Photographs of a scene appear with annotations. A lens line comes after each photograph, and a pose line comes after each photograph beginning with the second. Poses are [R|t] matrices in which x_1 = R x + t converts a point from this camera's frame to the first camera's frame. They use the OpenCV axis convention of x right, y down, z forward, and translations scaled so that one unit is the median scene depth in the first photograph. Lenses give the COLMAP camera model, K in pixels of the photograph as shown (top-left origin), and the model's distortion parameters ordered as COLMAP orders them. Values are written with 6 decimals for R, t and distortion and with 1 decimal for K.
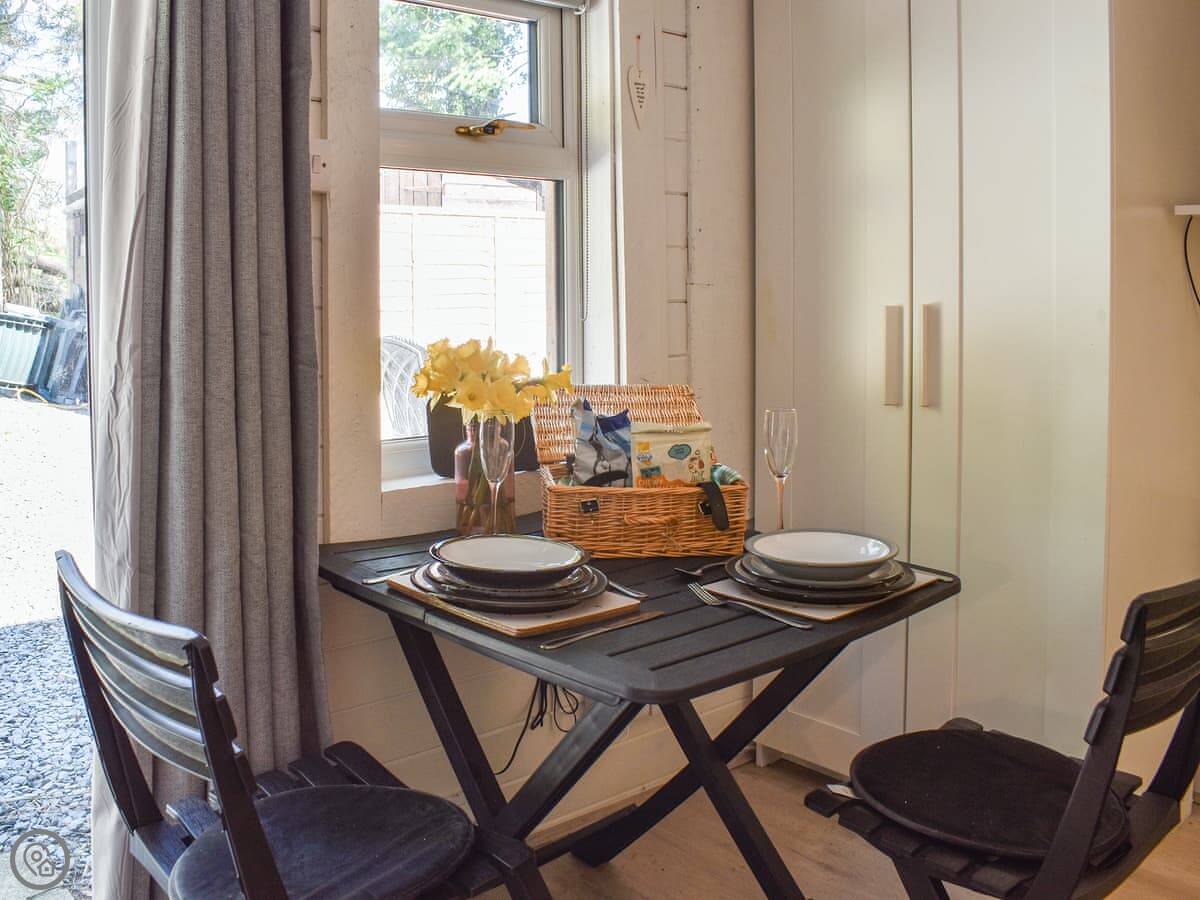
lens RADIAL K [[1087.0, 0, 600.2], [0, 1087.0, 359.8], [0, 0, 1]] dist [-0.127088, 0.007746]
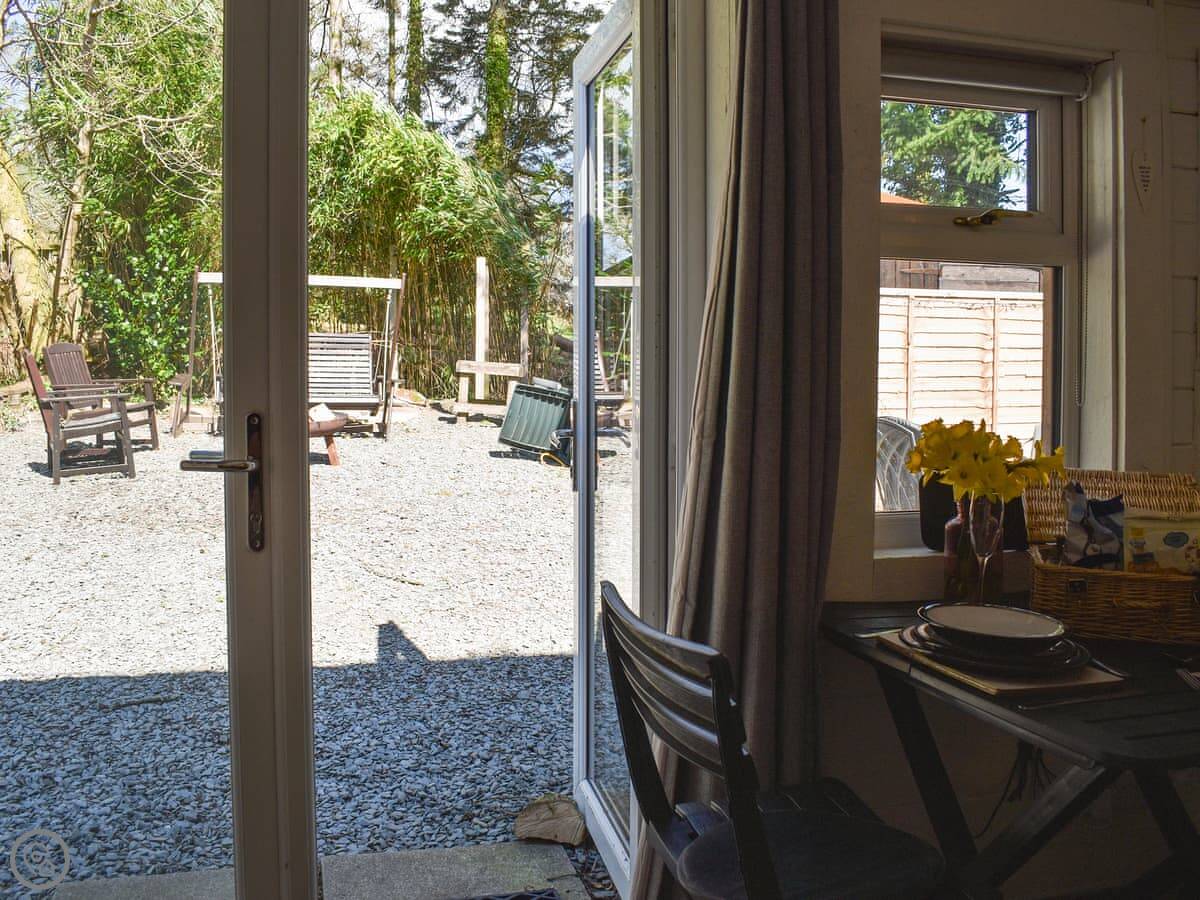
lens RADIAL K [[1108.8, 0, 601.4], [0, 1108.8, 397.9], [0, 0, 1]] dist [-0.065351, -0.010624]
pose [[0.904725, 0.022295, -0.425411, 0.016467], [-0.039241, 0.998745, -0.031113, 0.006343], [0.424184, 0.044842, 0.904465, -0.118642]]
